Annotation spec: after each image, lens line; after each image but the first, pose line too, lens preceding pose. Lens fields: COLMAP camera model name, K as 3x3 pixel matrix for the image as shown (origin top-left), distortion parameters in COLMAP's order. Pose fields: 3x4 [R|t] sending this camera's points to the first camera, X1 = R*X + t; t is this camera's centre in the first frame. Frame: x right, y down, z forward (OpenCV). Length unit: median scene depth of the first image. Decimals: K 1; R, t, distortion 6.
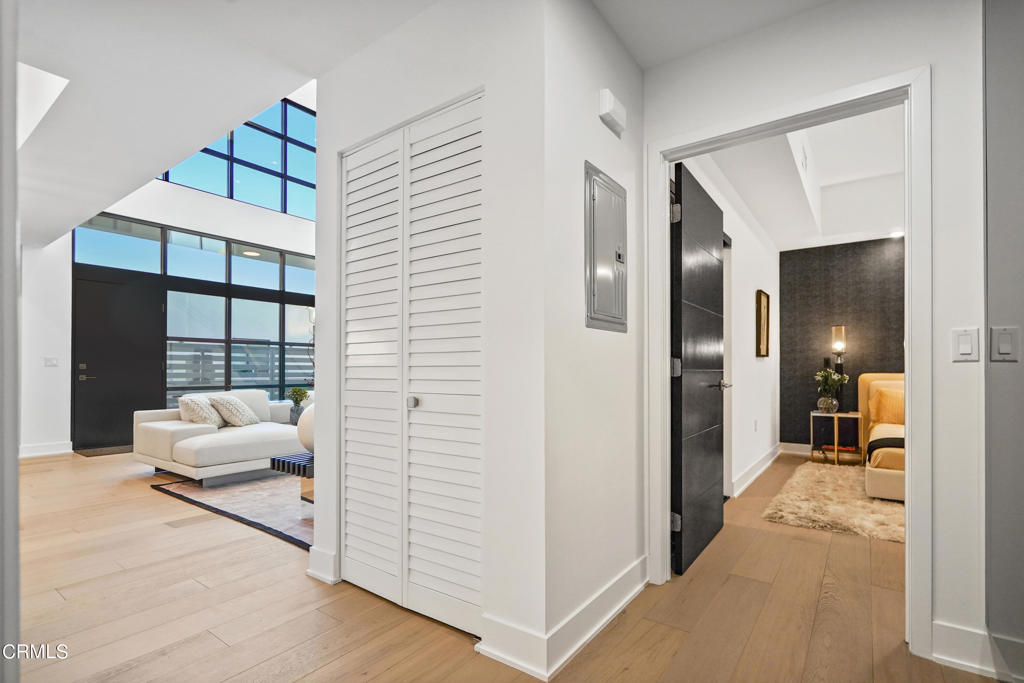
lens RADIAL K [[478.4, 0, 533.6], [0, 478.4, 365.7], [0, 0, 1]] dist [-0.013103, 0.000319]
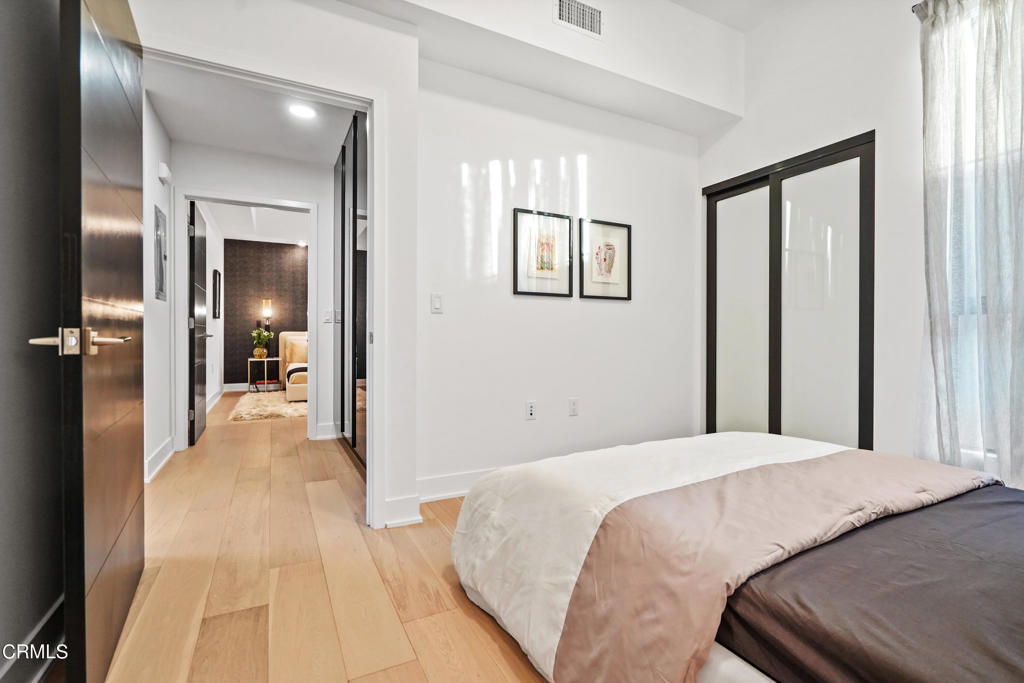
lens RADIAL K [[478.4, 0, 514.8], [0, 478.4, 336.4], [0, 0, 1]] dist [-0.013103, 0.000319]
pose [[0.472477, -0.003652, 0.881336, -0.303526], [-0.008676, 0.999924, 0.008795, 0.012081], [-0.881300, -0.011802, 0.472409, -0.380476]]
